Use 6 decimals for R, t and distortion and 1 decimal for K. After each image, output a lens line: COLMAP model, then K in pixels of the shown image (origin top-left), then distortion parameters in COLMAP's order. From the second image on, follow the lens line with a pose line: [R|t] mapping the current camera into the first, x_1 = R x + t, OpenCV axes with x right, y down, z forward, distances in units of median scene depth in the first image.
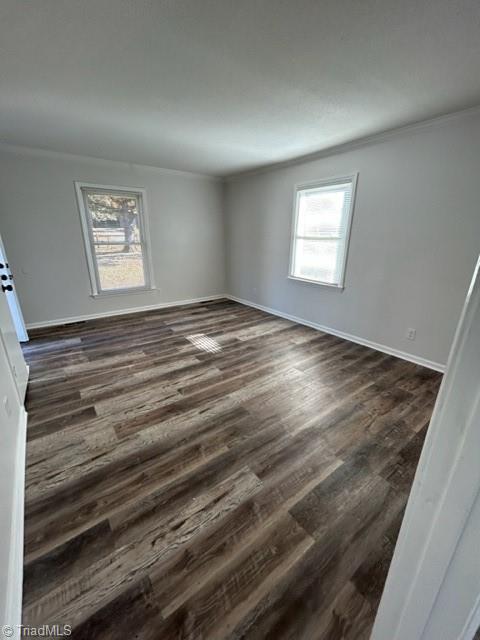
lens RADIAL K [[260.3, 0, 240.0], [0, 260.3, 320.0], [0, 0, 1]] dist [-0.000412, -0.000070]
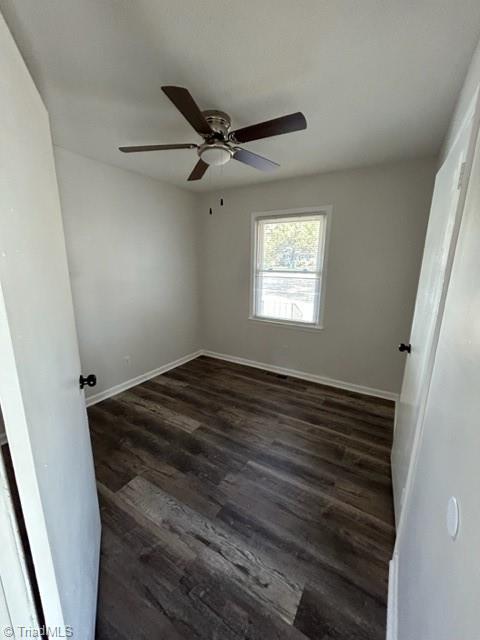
lens RADIAL K [[260.3, 0, 240.0], [0, 260.3, 320.0], [0, 0, 1]] dist [-0.000412, -0.000070]
pose [[-0.361951, -0.229337, 0.903546, -0.420091], [0.318028, 0.880735, 0.350946, -0.172817], [-0.876270, 0.414378, -0.245847, 0.403921]]
